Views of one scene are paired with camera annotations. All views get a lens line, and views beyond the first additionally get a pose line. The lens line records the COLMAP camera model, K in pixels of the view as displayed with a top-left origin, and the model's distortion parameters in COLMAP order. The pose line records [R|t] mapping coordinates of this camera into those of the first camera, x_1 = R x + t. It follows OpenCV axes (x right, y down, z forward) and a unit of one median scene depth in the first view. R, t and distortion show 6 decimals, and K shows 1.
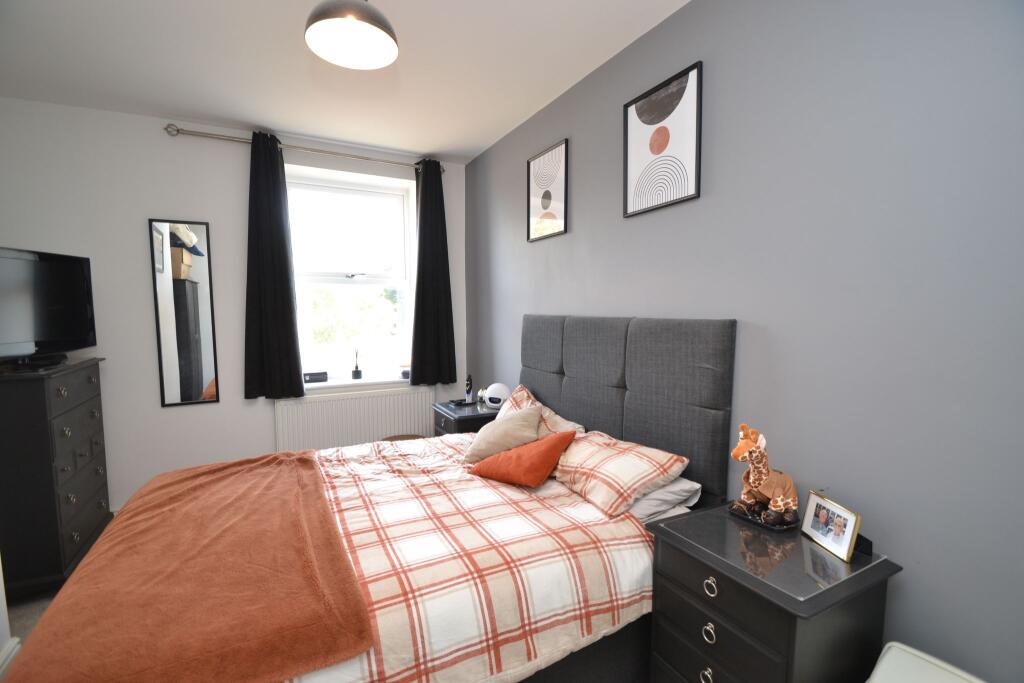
lens RADIAL K [[453.0, 0, 506.9], [0, 453.0, 345.2], [0, 0, 1]] dist [0.002979, -0.007568]
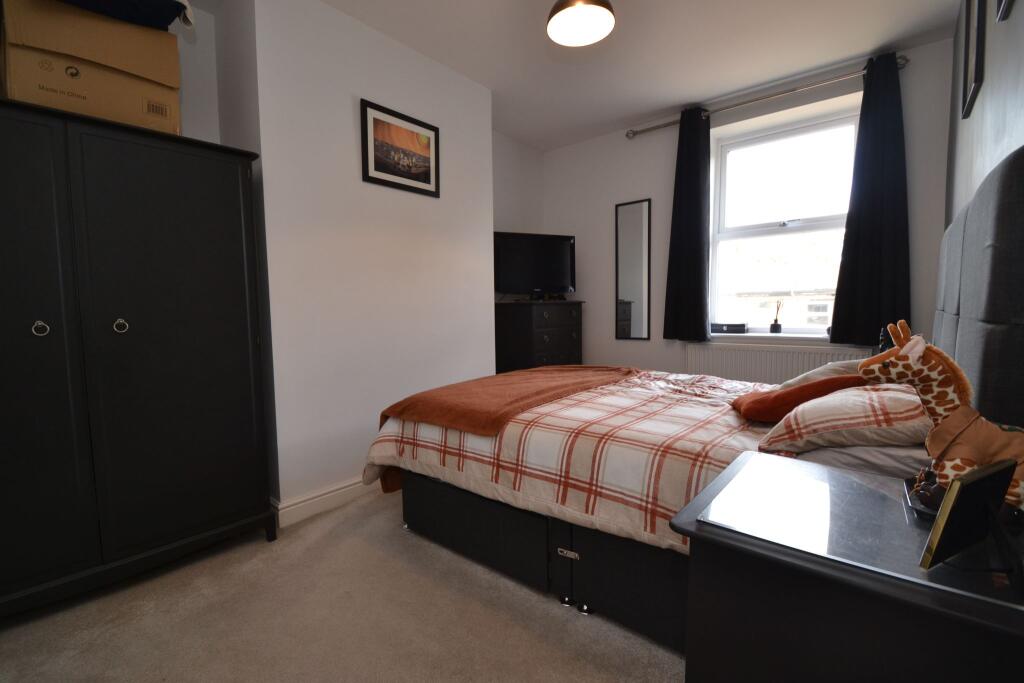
lens RADIAL K [[453.0, 0, 506.9], [0, 453.0, 345.2], [0, 0, 1]] dist [0.002979, -0.007568]
pose [[0.373420, 0.072779, -0.924803, 0.434546], [-0.056116, 0.996864, 0.055791, 0.101468], [0.925963, 0.031063, 0.376334, 0.168014]]
